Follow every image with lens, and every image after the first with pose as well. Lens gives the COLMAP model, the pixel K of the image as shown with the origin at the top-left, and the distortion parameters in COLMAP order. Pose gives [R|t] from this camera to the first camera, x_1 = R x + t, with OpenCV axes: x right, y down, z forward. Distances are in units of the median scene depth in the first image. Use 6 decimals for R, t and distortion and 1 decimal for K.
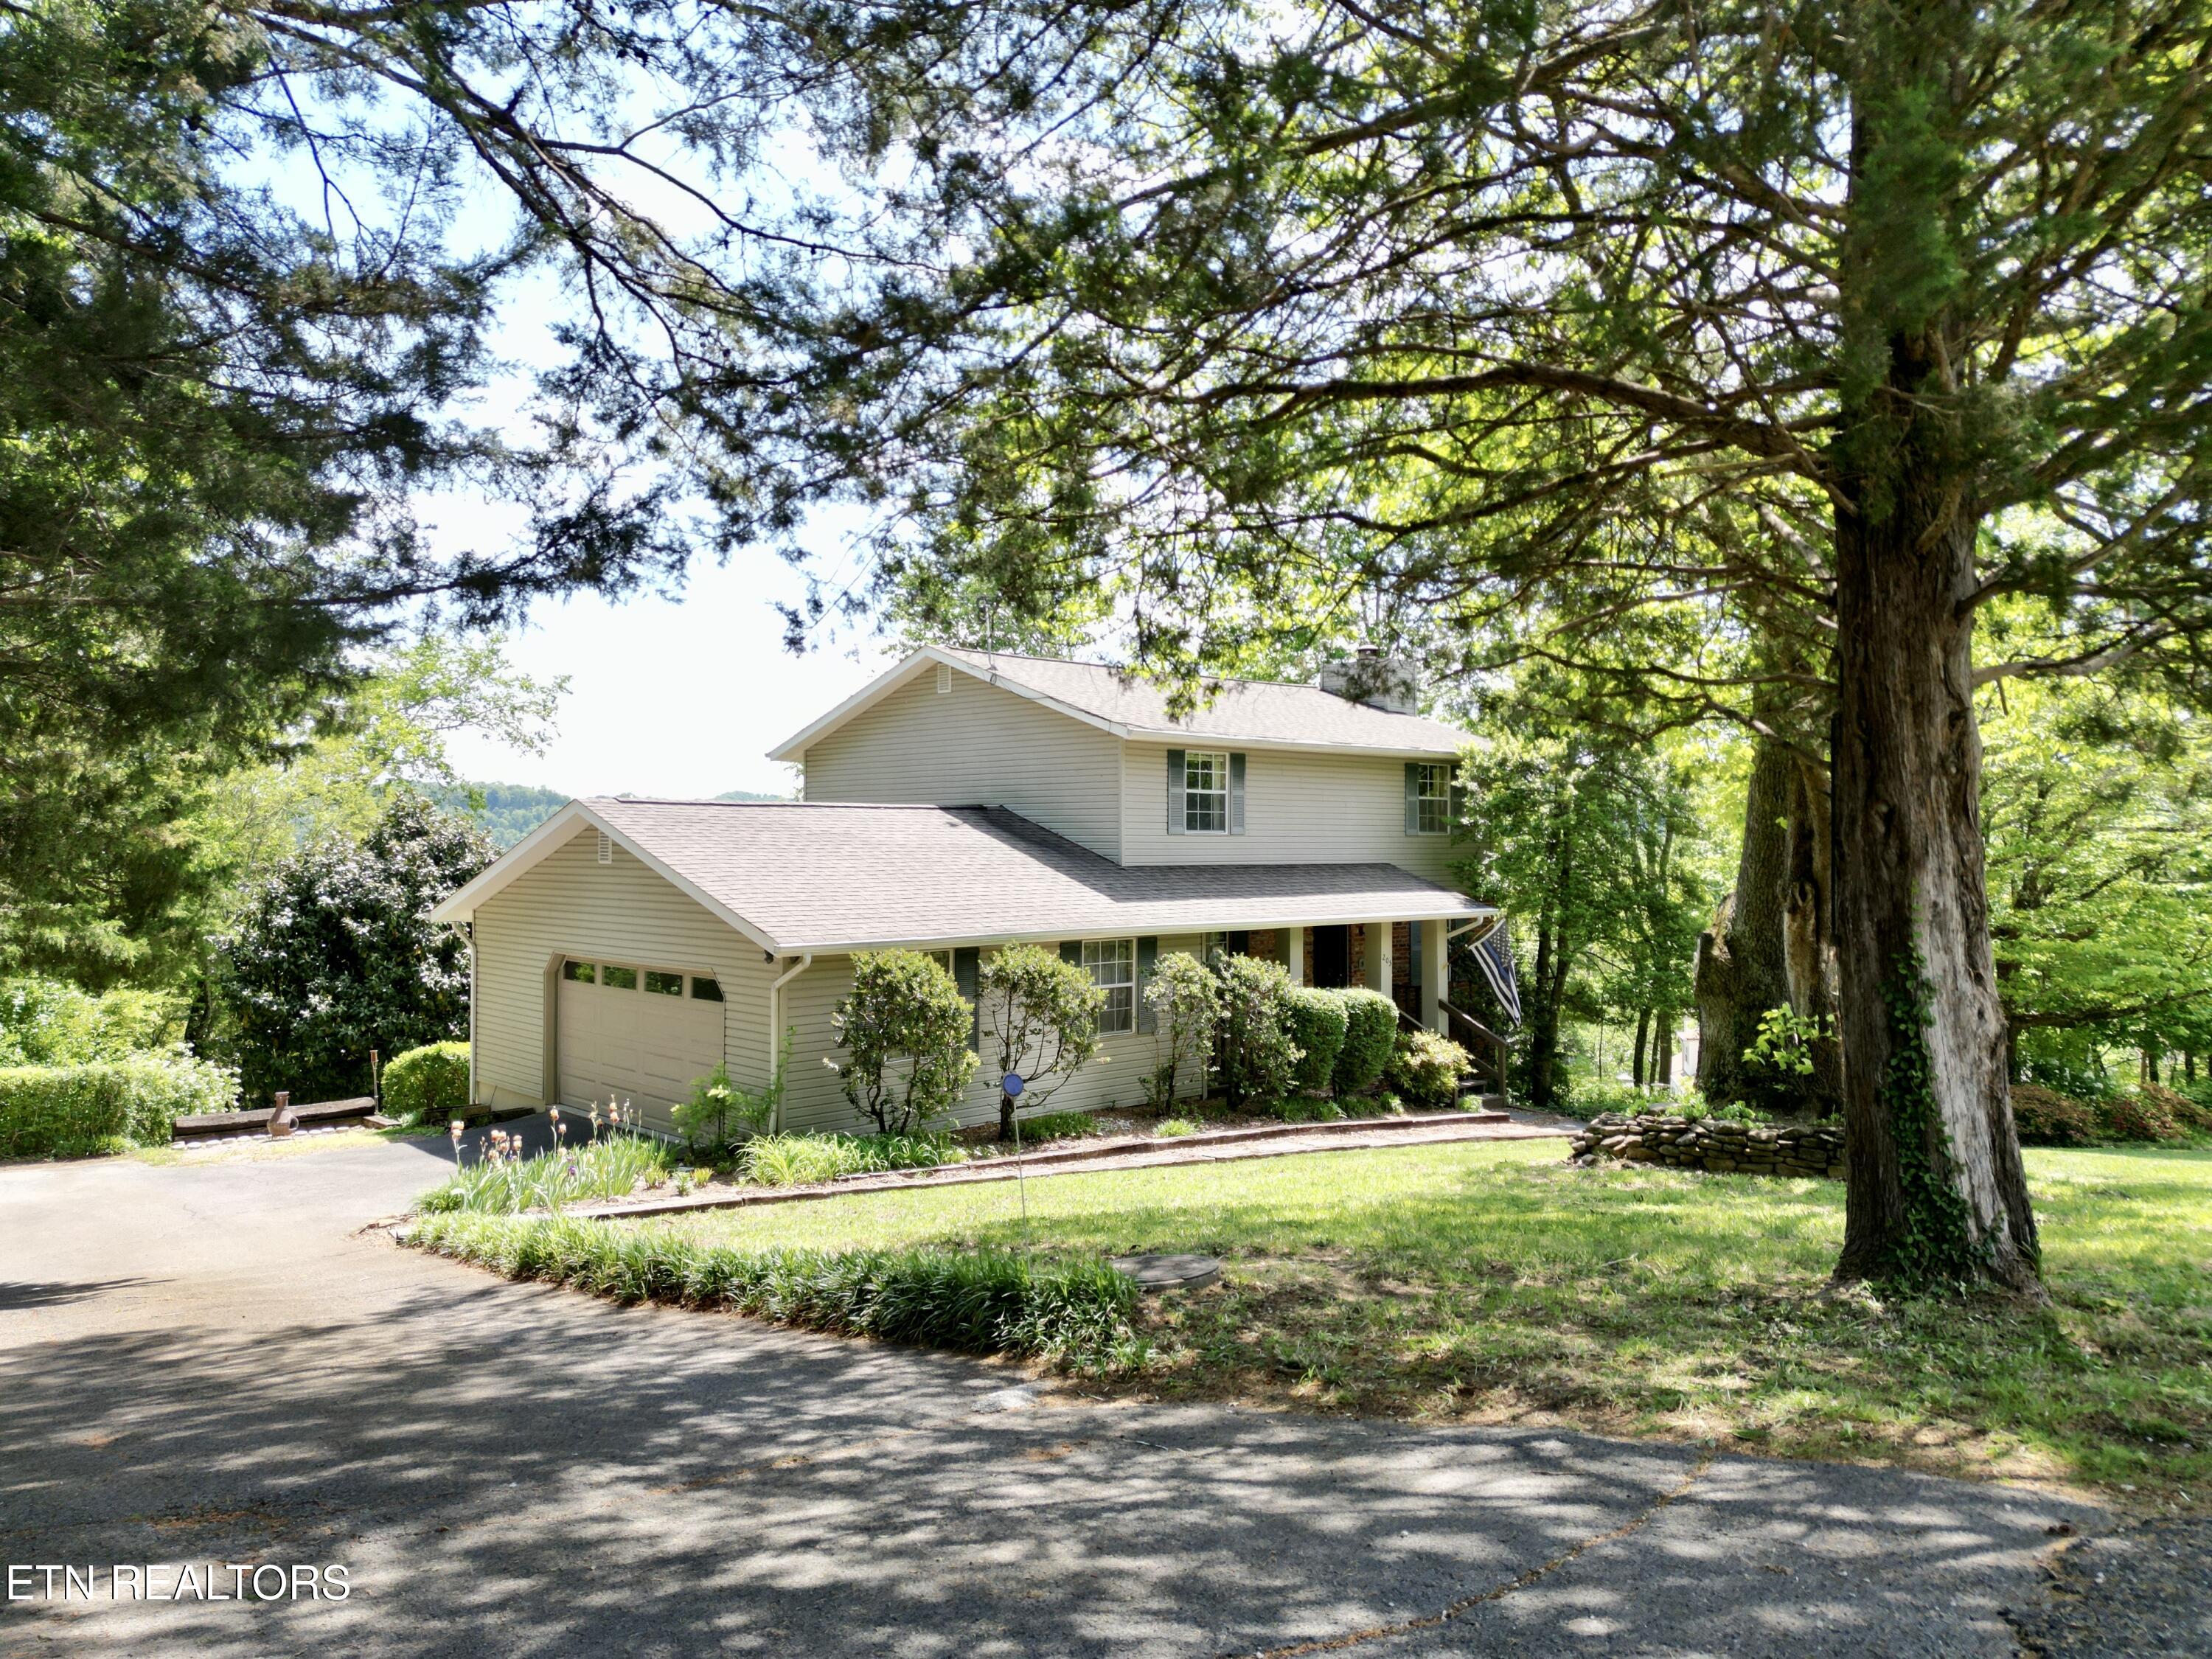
lens RADIAL K [[1608.3, 0, 1096.4], [0, 1608.3, 827.8], [0, 0, 1]] dist [0.038293, -0.037501]
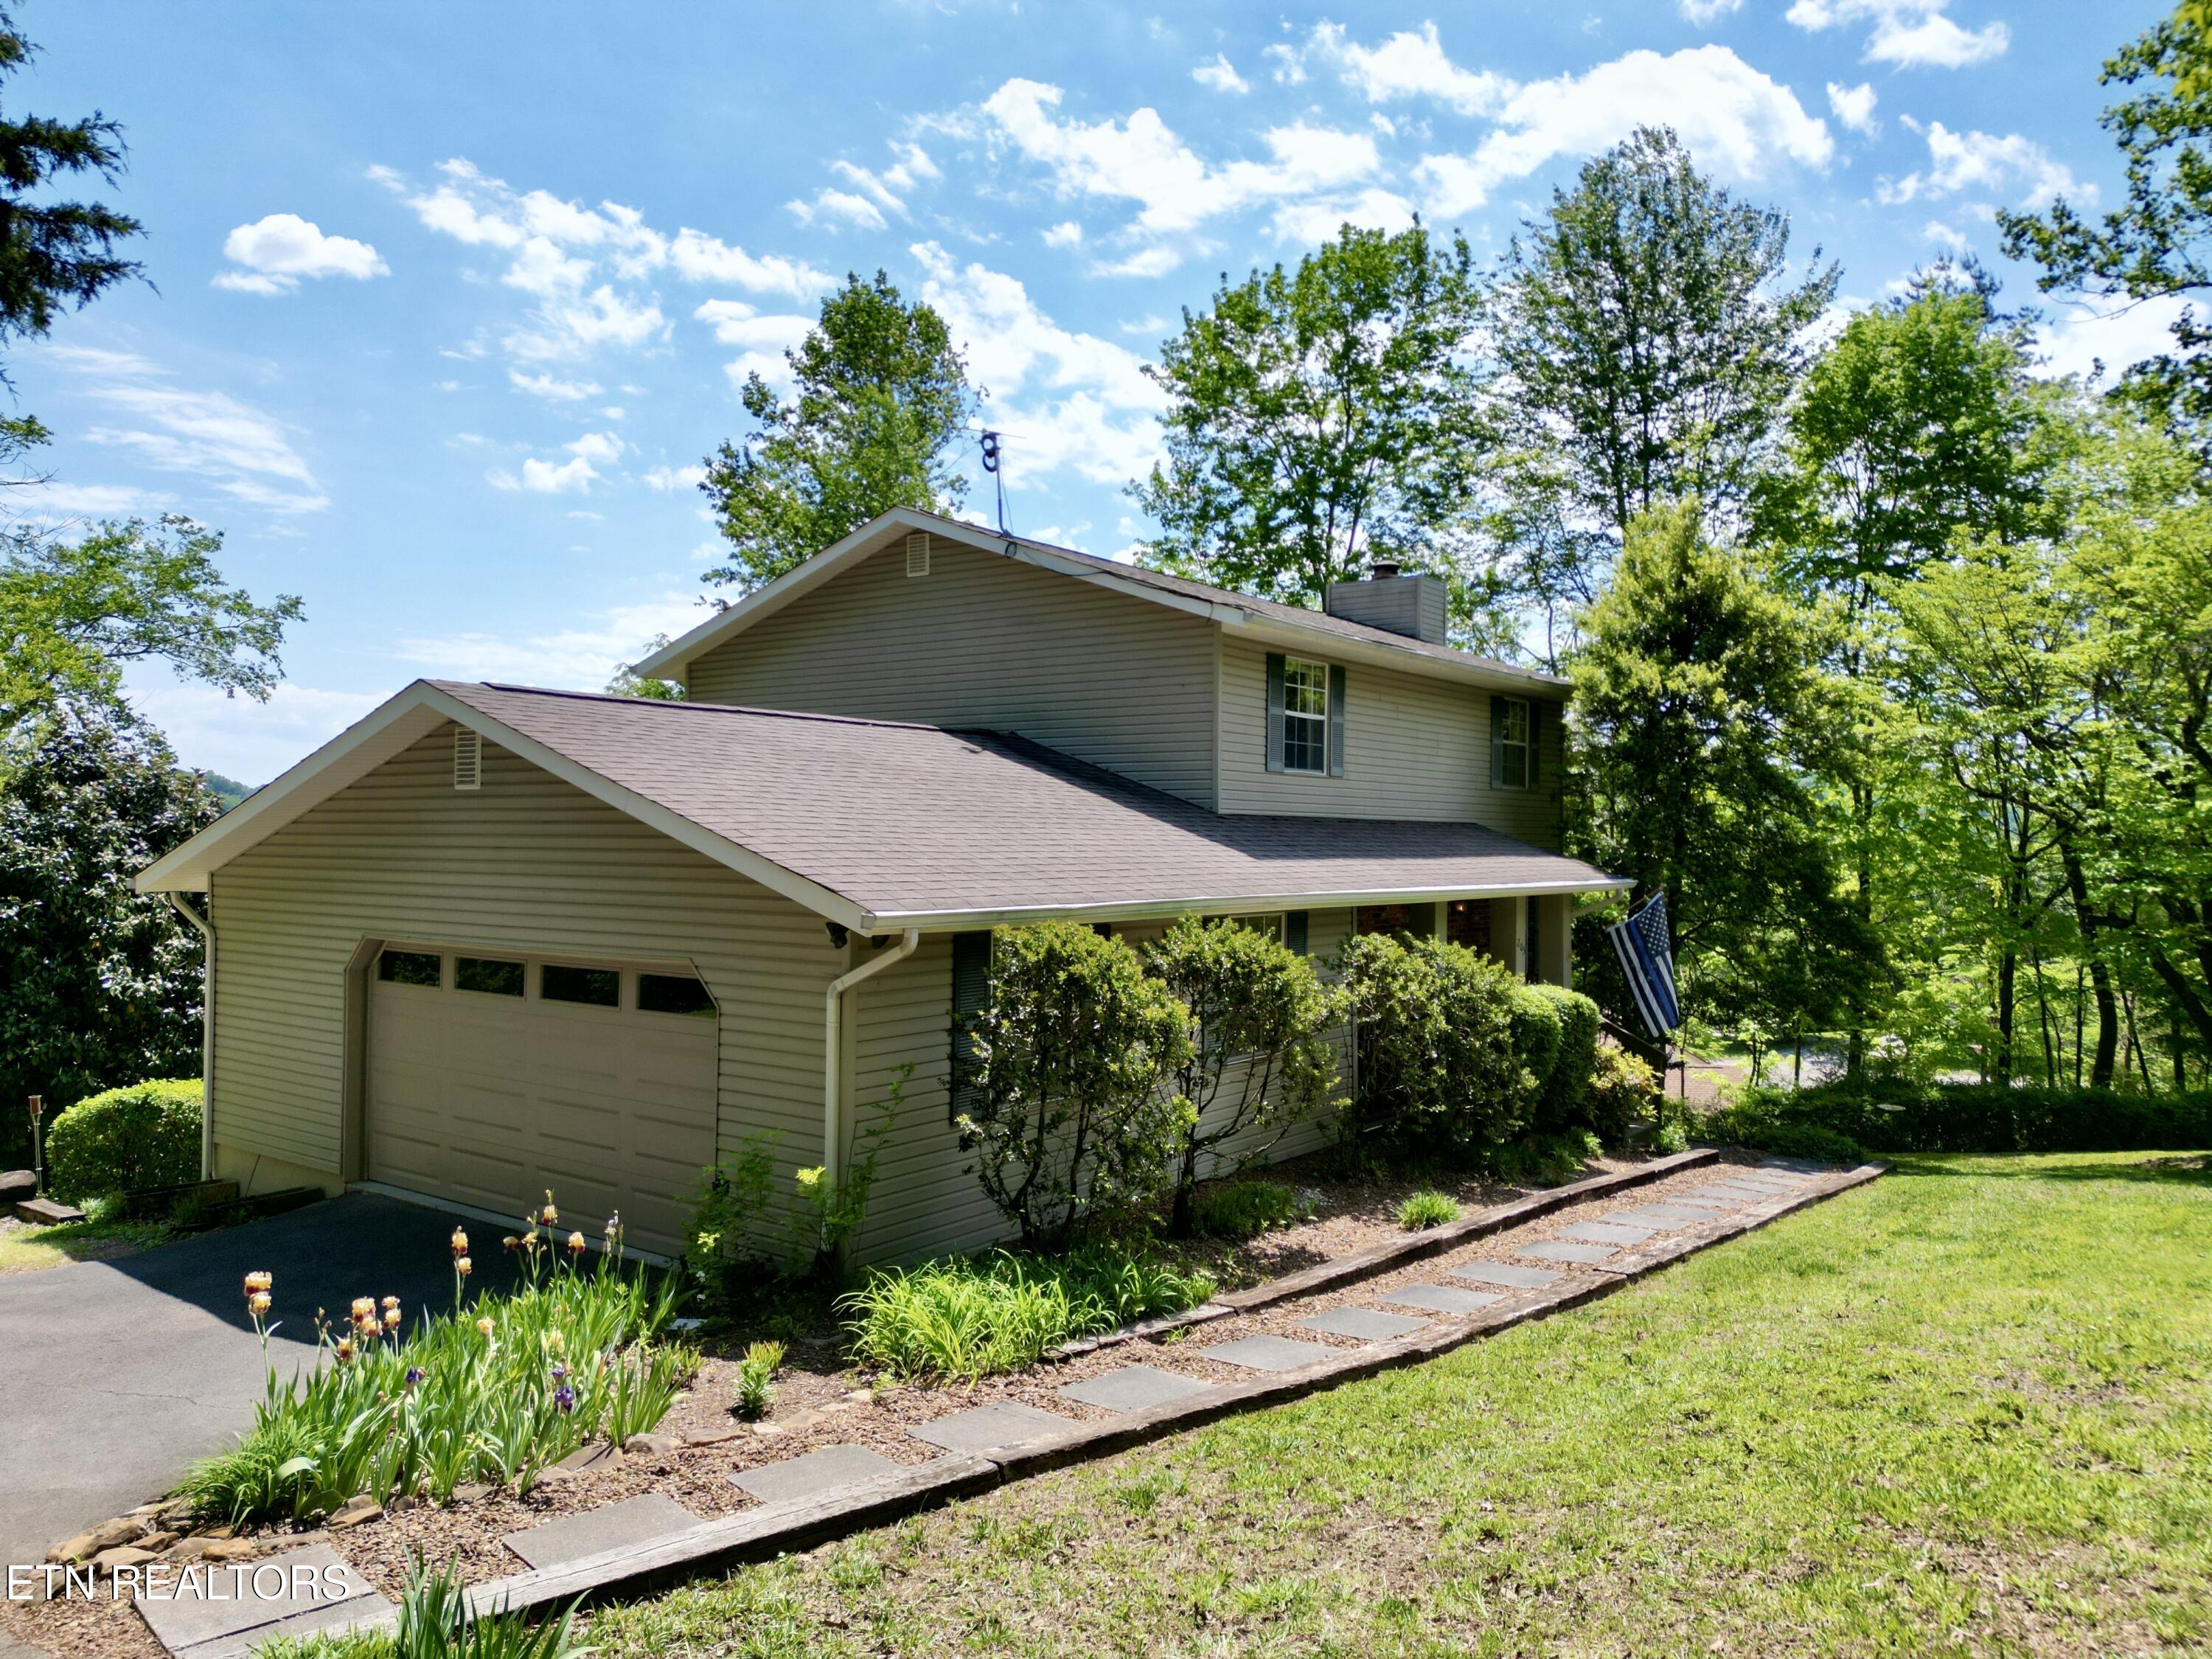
lens RADIAL K [[1608.3, 0, 1113.1], [0, 1608.3, 830.9], [0, 0, 1]] dist [0.038293, -0.037501]
pose [[0.983426, 0.008701, 0.181099, -0.149069], [-0.009237, 0.999955, 0.002117, 0.029080], [-0.181073, -0.003754, 0.983463, 0.303893]]
